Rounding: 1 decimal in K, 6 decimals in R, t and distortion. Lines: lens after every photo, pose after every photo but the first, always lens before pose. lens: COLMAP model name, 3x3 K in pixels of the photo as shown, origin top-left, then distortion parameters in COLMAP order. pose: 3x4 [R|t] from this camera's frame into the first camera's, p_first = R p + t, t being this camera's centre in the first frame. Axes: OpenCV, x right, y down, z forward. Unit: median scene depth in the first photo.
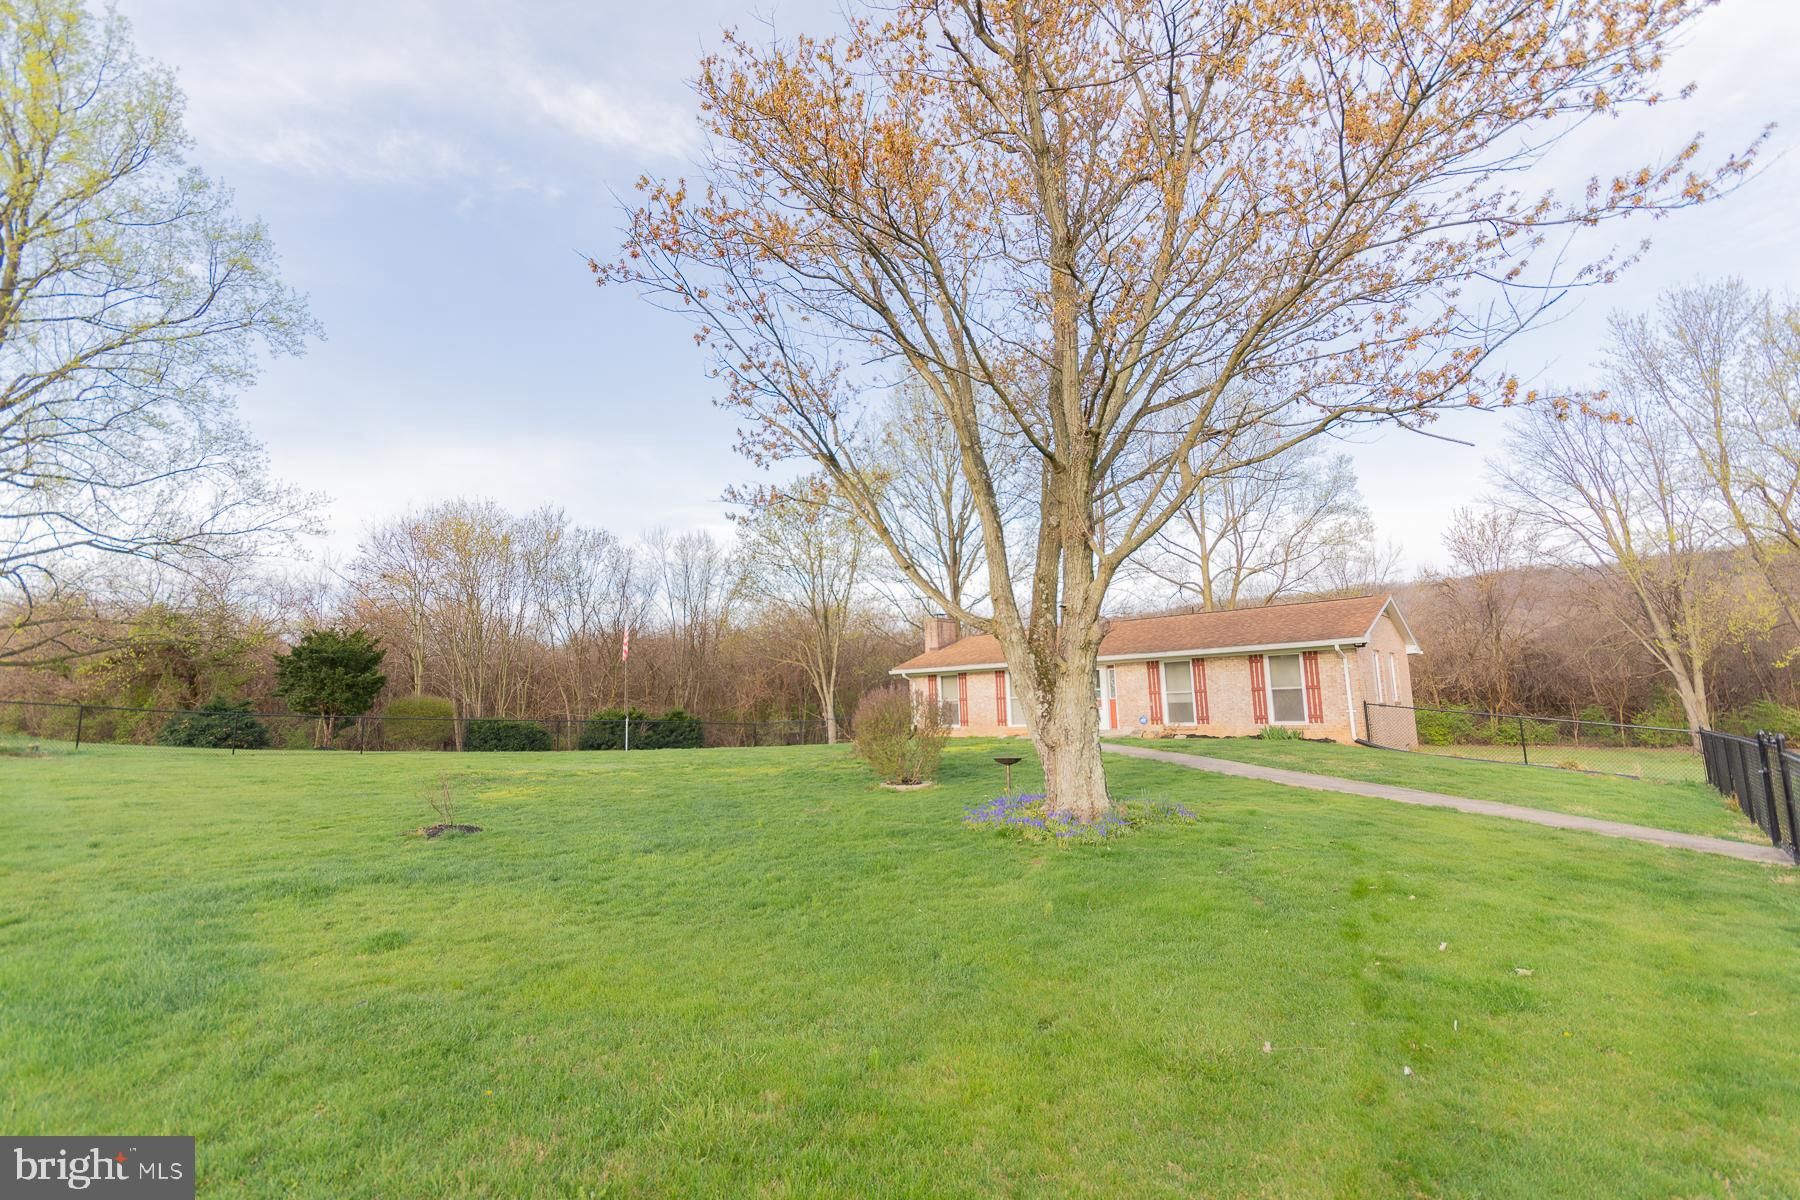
lens RADIAL K [[785.7, 0, 900.0], [0, 785.7, 600.0], [0, 0, 1]] dist [0.021180, -0.006010]
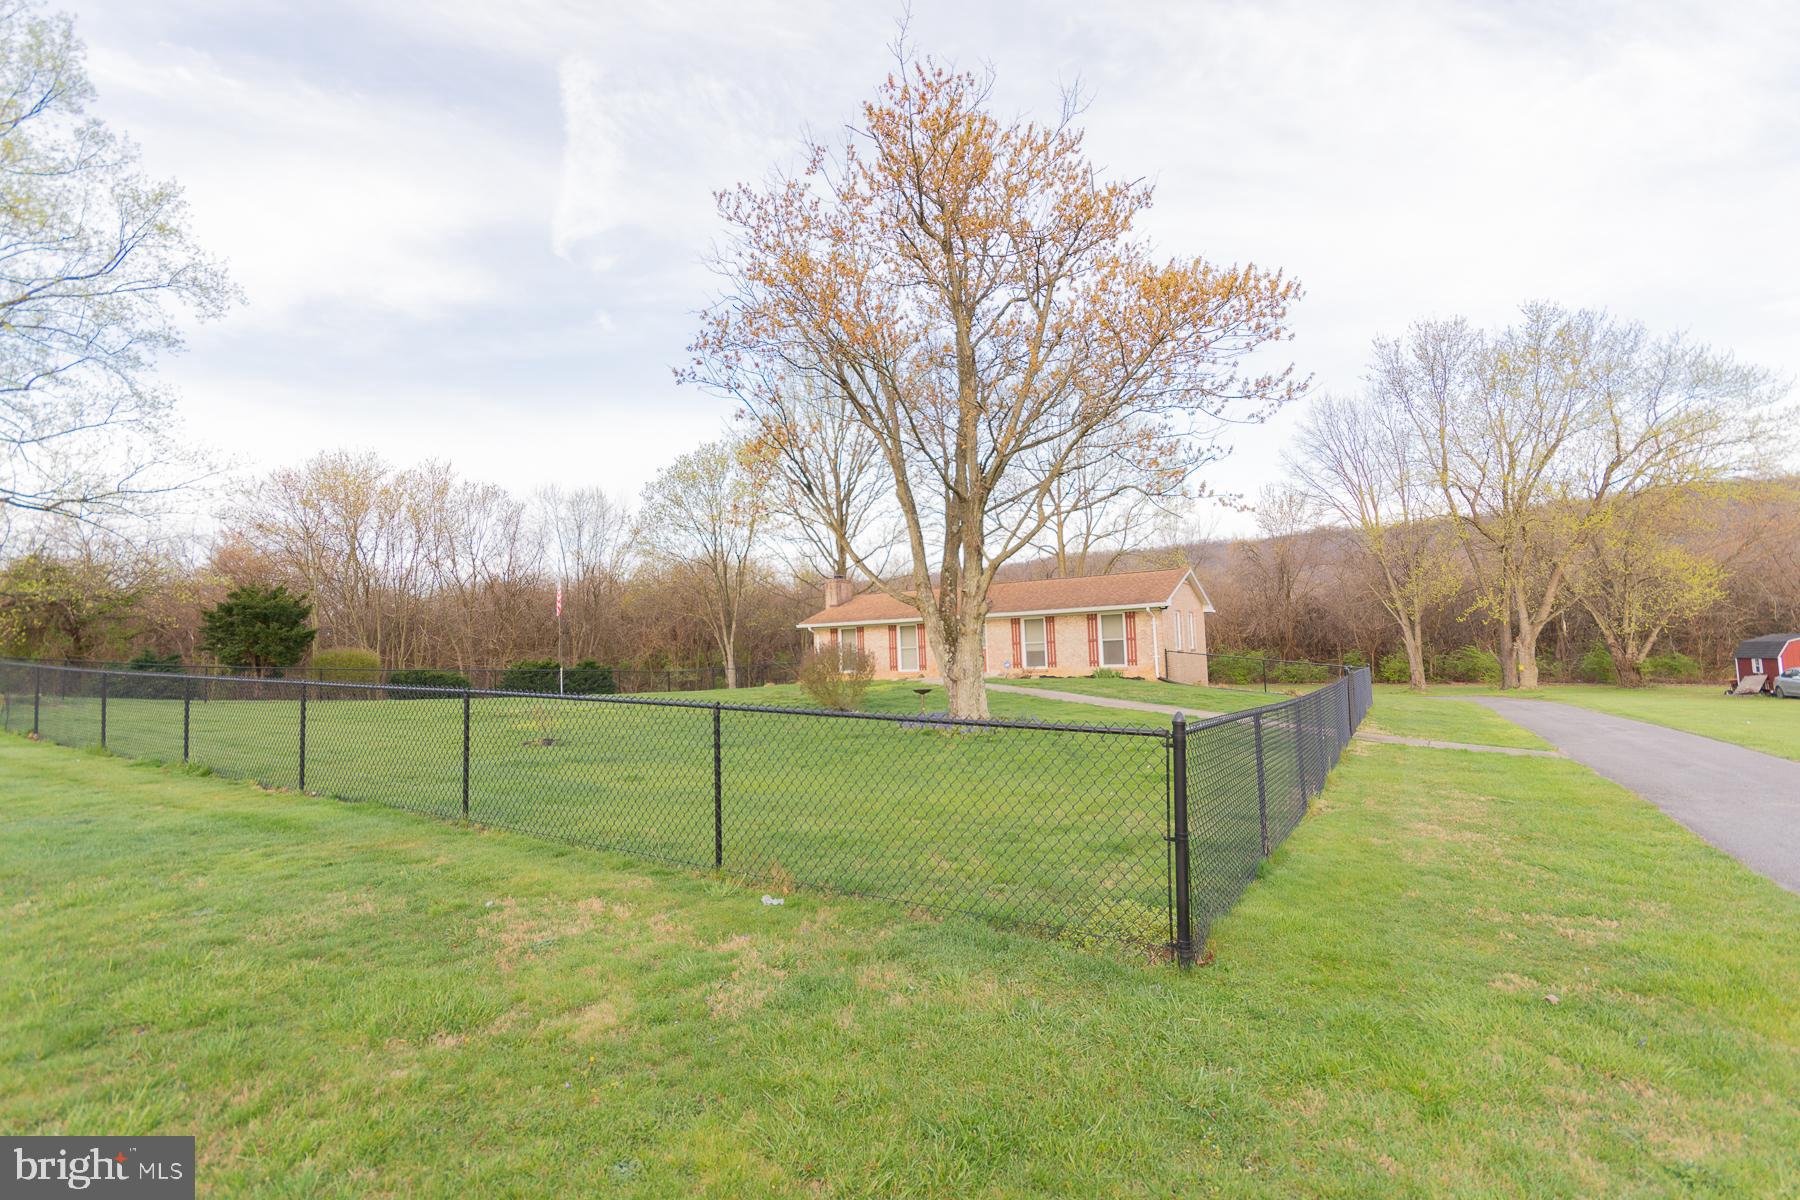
lens RADIAL K [[785.7, 0, 900.0], [0, 785.7, 600.0], [0, 0, 1]] dist [0.021180, -0.006010]
pose [[0.986077, 0.004672, 0.166222, -0.060520], [-0.015359, 0.997891, 0.063064, -0.024270], [-0.165577, -0.064739, 0.984070, -0.175819]]
